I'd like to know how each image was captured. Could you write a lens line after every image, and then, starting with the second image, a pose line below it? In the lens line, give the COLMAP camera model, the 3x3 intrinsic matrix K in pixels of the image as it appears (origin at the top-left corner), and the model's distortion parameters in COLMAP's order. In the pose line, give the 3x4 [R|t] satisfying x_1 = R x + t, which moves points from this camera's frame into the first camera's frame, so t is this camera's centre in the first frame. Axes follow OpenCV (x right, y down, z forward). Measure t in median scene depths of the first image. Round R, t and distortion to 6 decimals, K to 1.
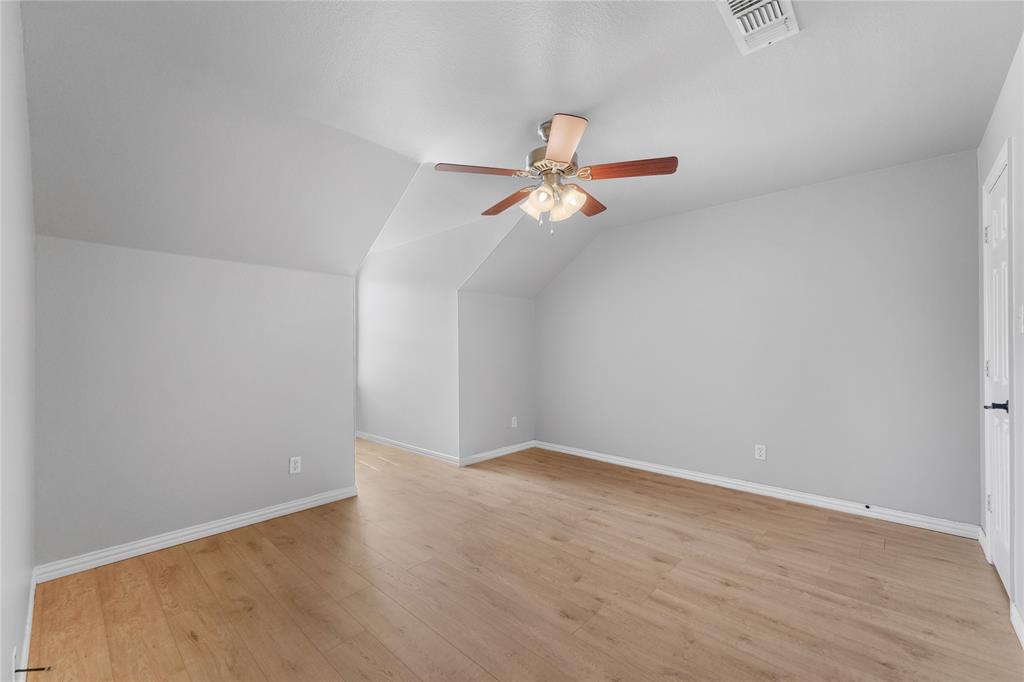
lens RADIAL K [[407.4, 0, 514.6], [0, 407.4, 344.4], [0, 0, 1]] dist [0.008495, -0.000166]
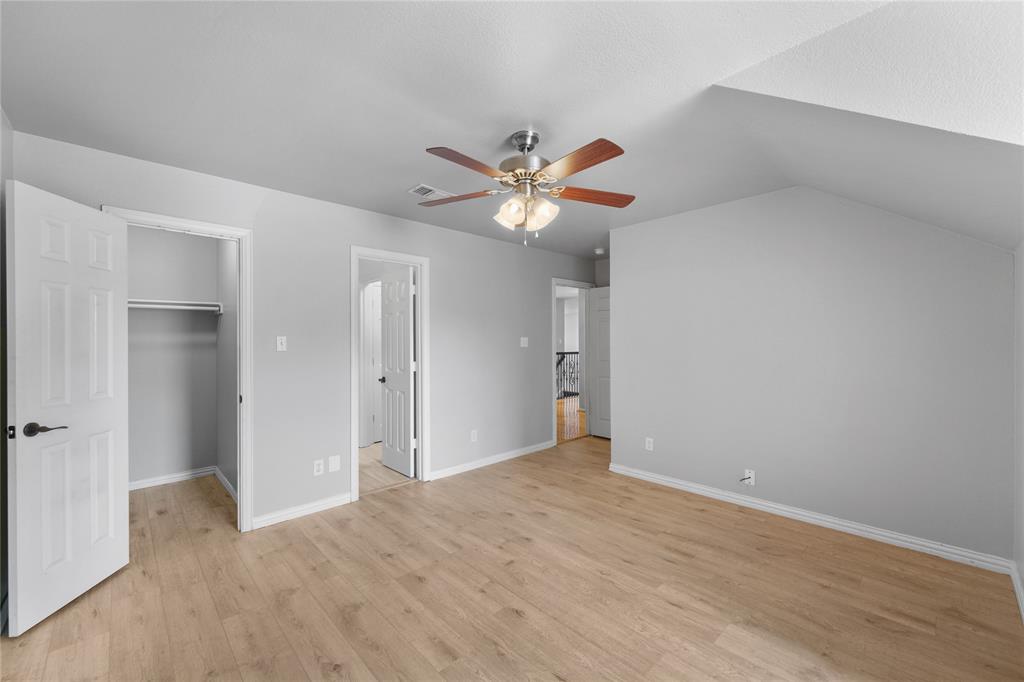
lens RADIAL K [[407.4, 0, 512.2], [0, 407.4, 342.5], [0, 0, 1]] dist [0.008495, -0.000166]
pose [[-0.997624, 0.009256, 0.068263, 0.062074], [0.008714, 0.999928, -0.008237, -0.031185], [-0.068334, -0.007622, -0.997633, 2.055775]]
